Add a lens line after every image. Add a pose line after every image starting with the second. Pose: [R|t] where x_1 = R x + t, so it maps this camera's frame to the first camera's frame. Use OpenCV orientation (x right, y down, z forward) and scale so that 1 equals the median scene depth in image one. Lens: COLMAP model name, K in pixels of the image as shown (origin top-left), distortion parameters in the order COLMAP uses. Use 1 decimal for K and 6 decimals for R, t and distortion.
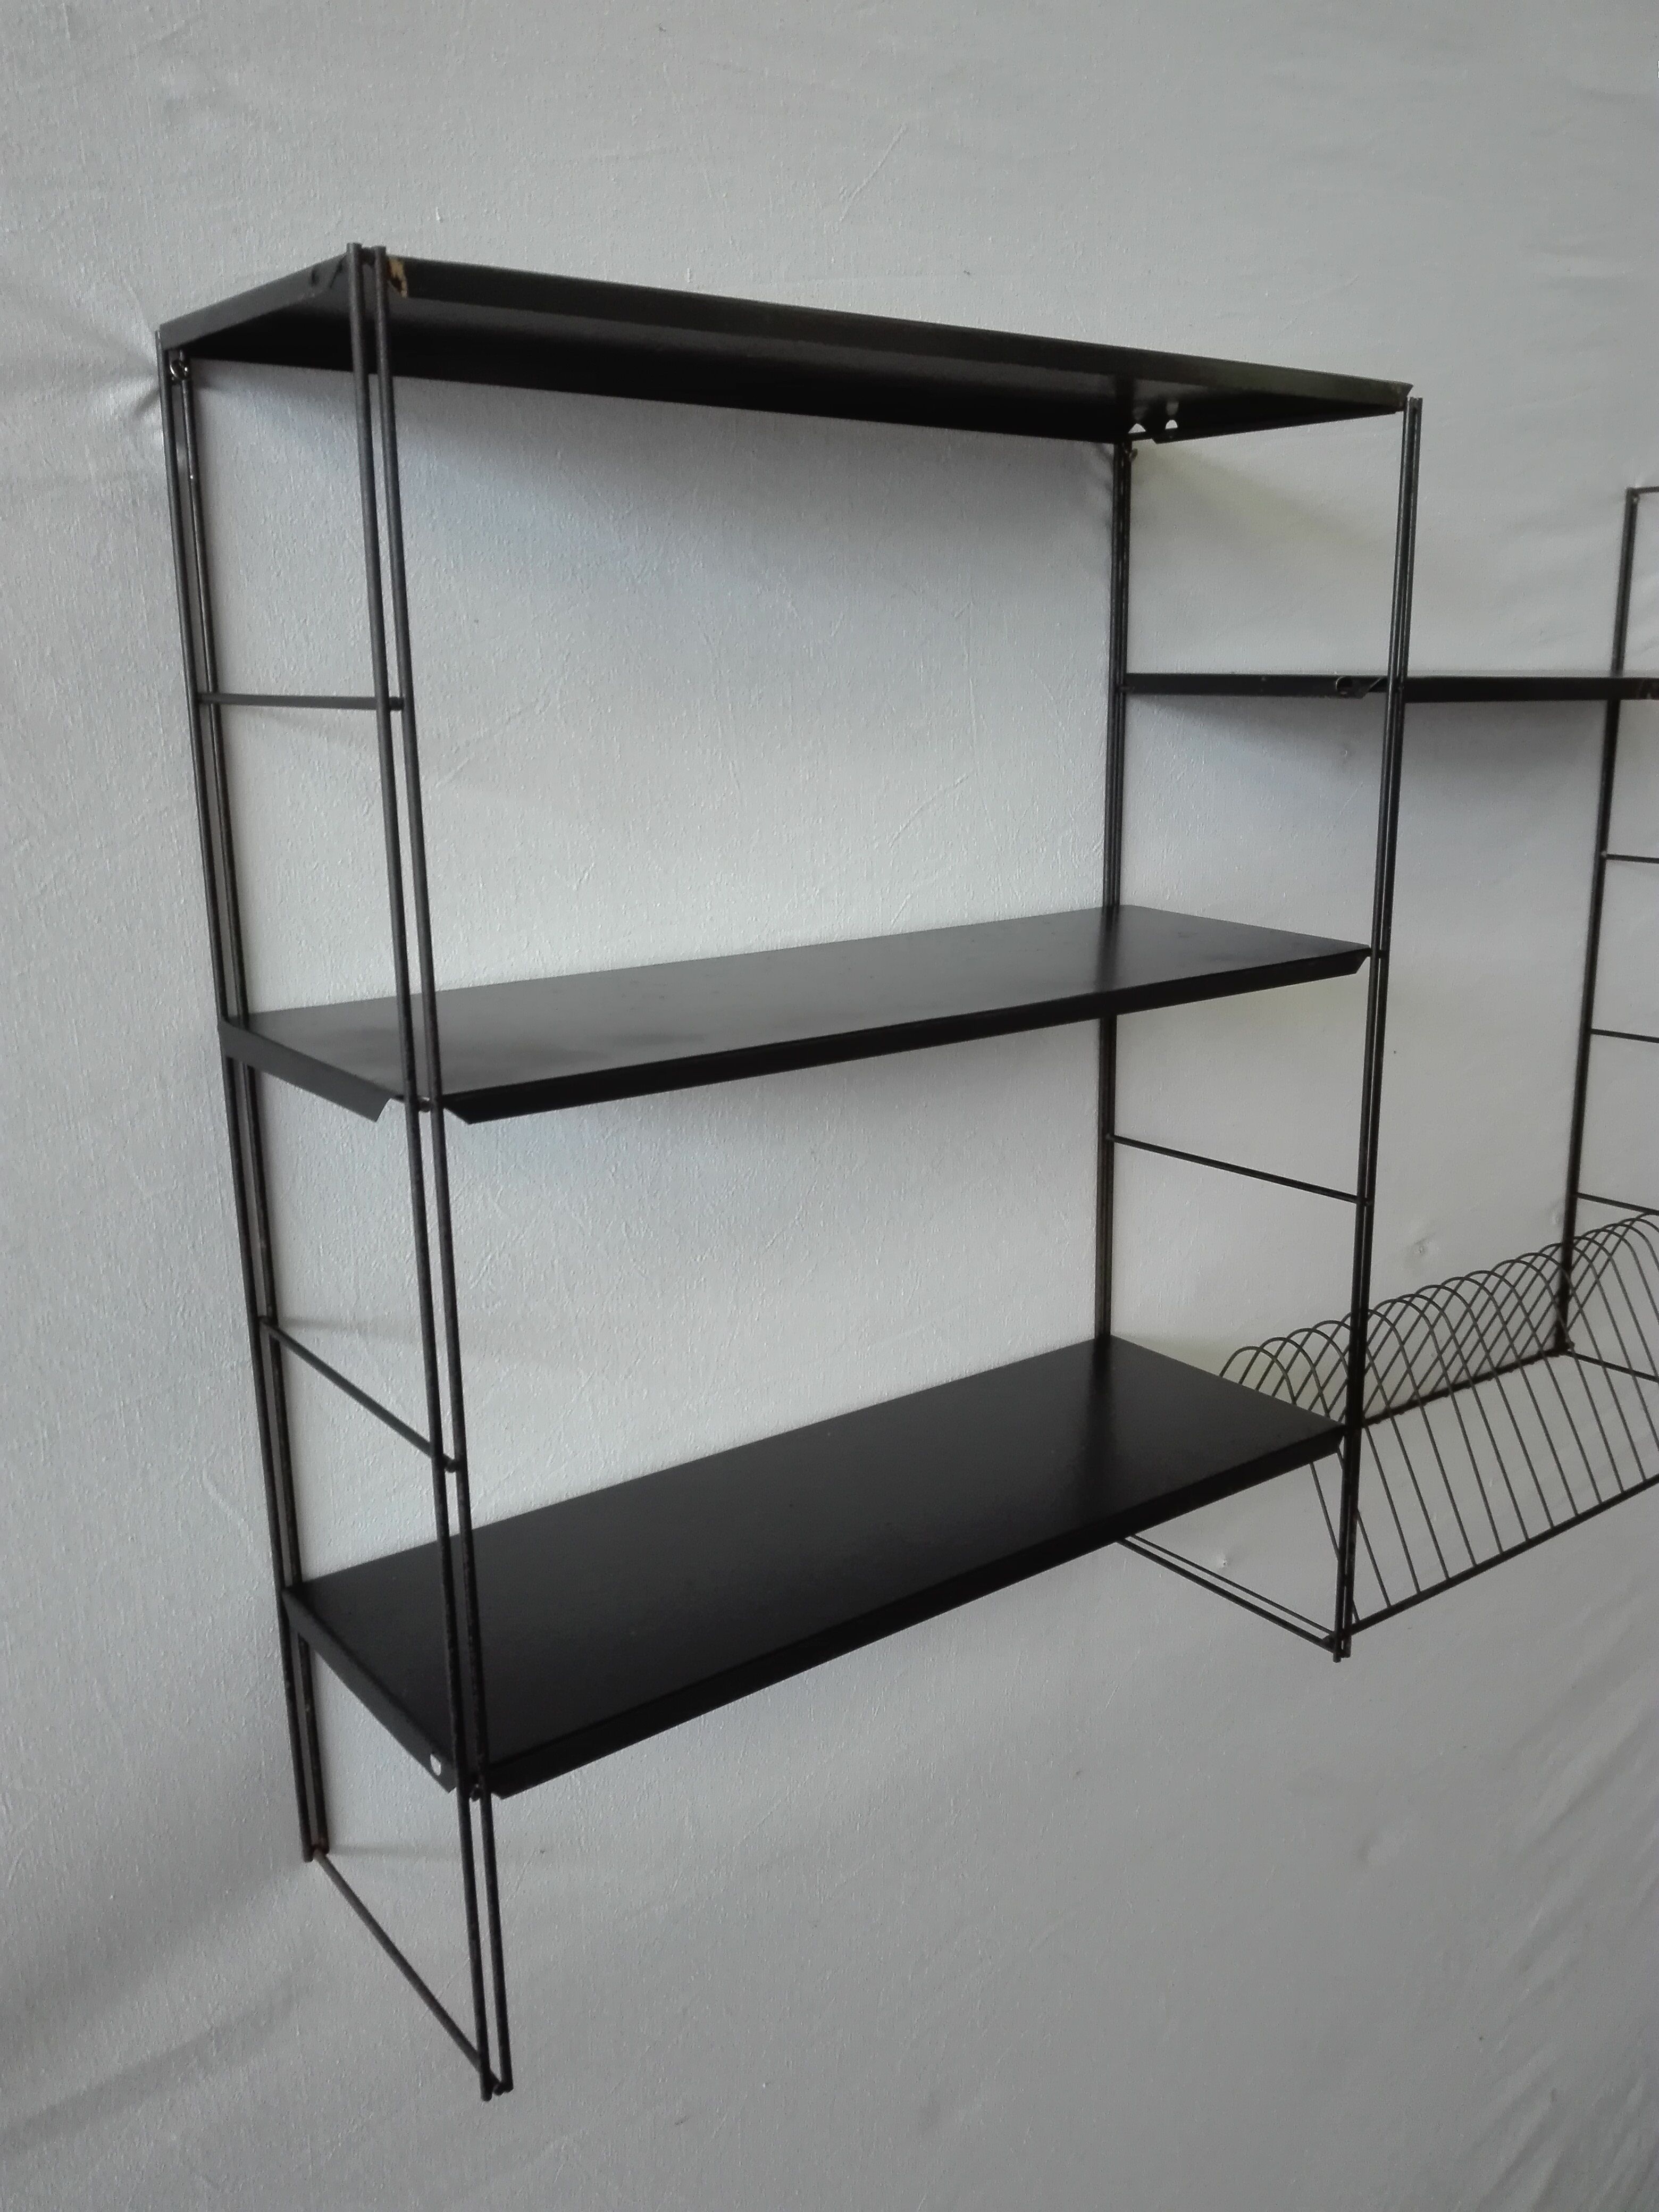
lens RADIAL K [[1820.2, 0, 828.6], [0, 1820.2, 1115.0], [0, 0, 1]] dist [0.040108, -0.067548]
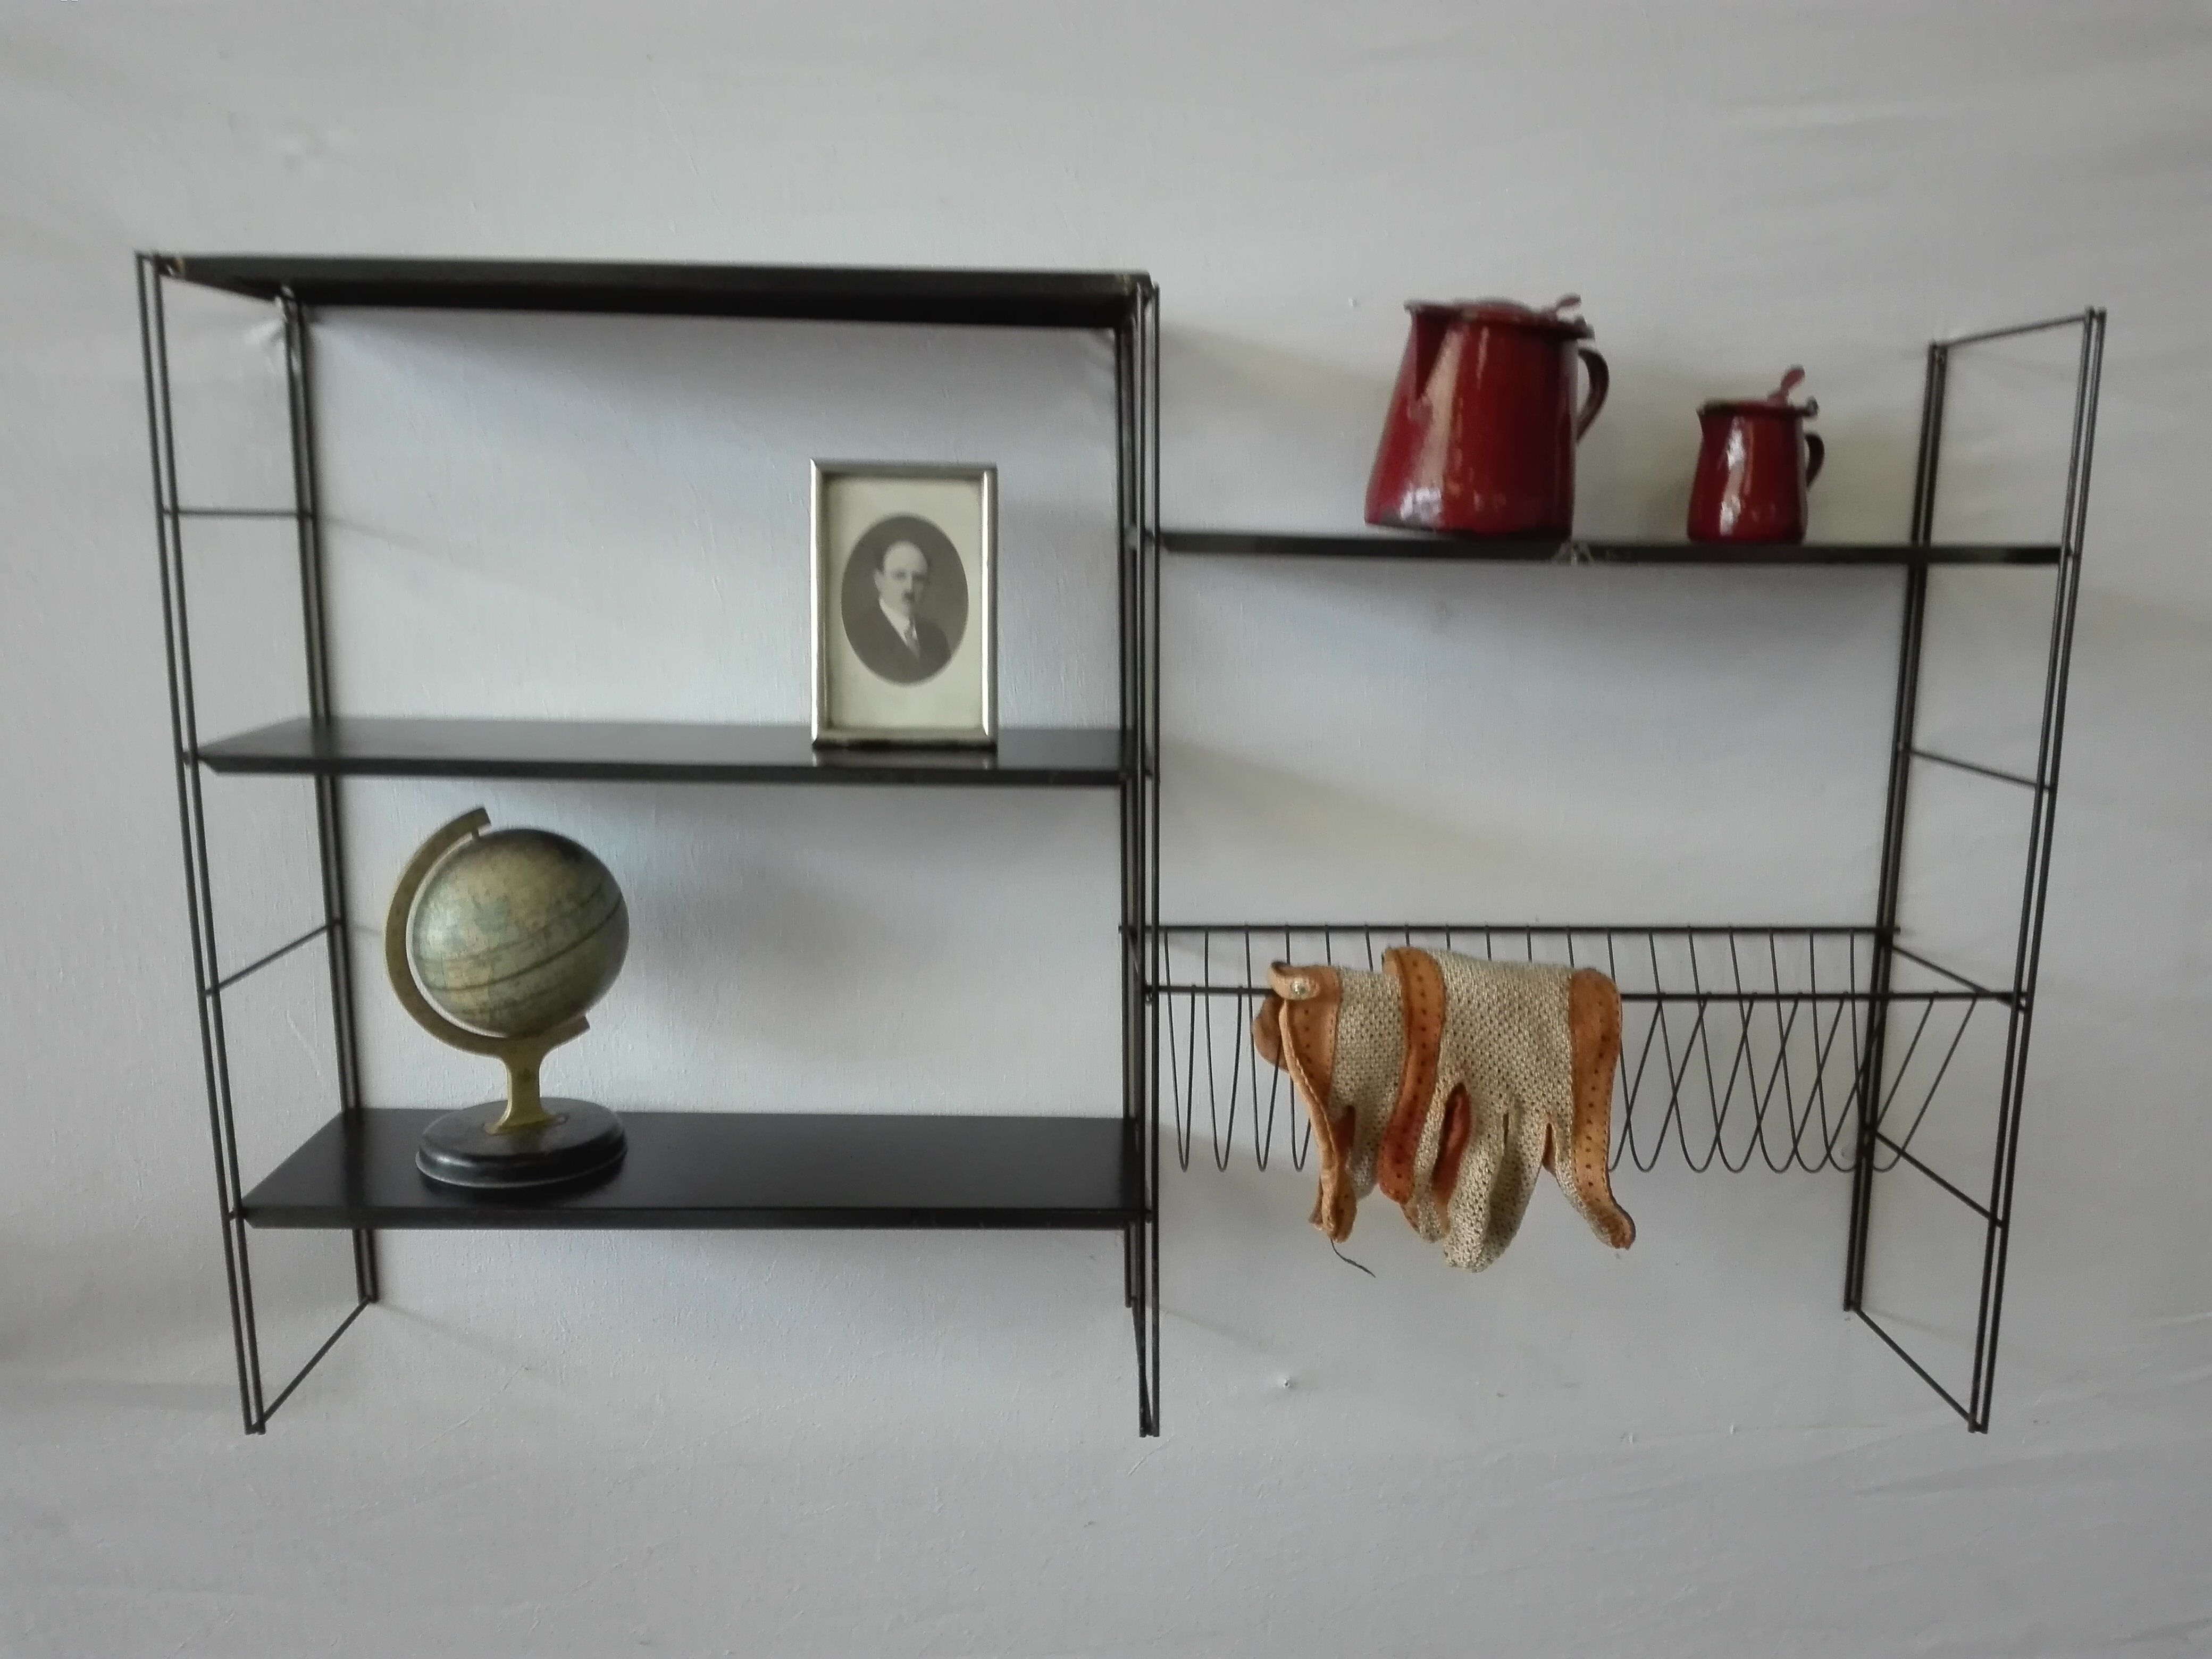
lens RADIAL K [[1820.2, 0, 1138.1], [0, 1820.2, 897.4], [0, 0, 1]] dist [0.040108, -0.067548]
pose [[0.830709, 0.129338, -0.541475, 0.977901], [-0.156199, 0.987719, -0.003706, -0.009912], [0.534345, 0.087656, 0.840709, 0.066743]]
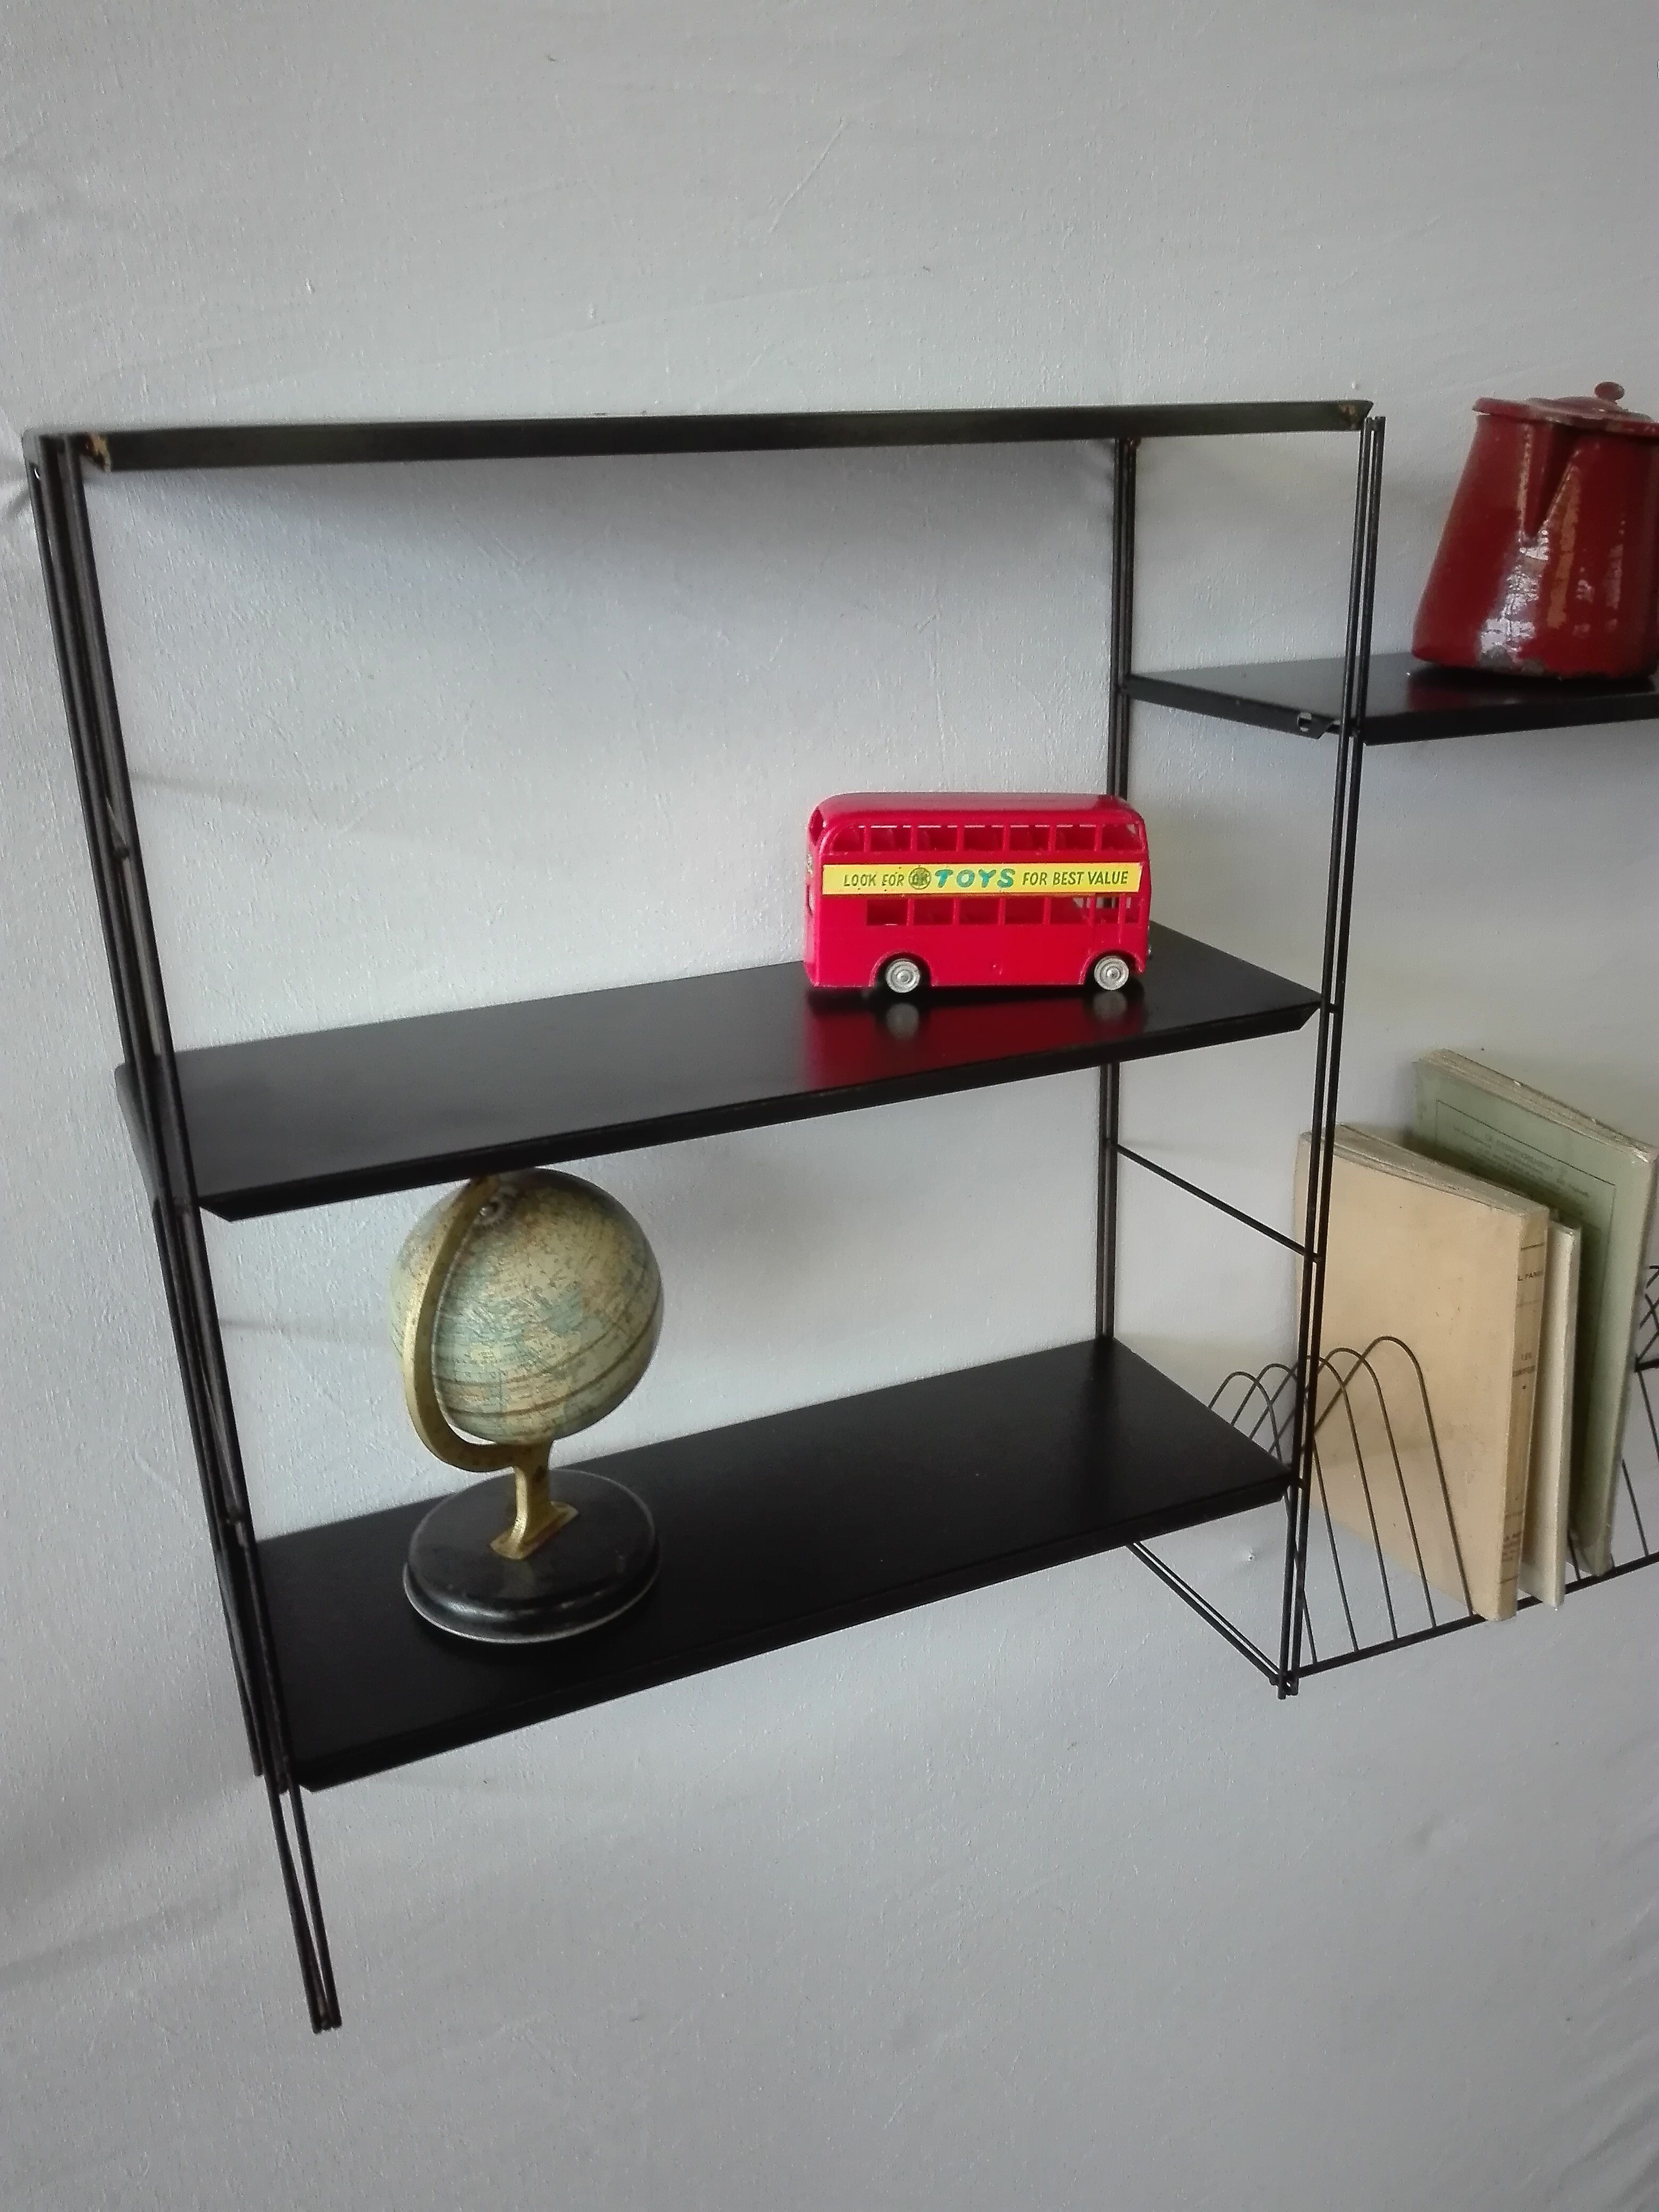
lens RADIAL K [[1820.2, 0, 811.8], [0, 1820.2, 1121.1], [0, 0, 1]] dist [0.040108, -0.067548]
pose [[0.974066, 0.064948, -0.216743, 0.267466], [-0.039062, 0.991804, 0.121651, -0.144458], [0.222868, -0.110029, 0.968619, 0.023586]]
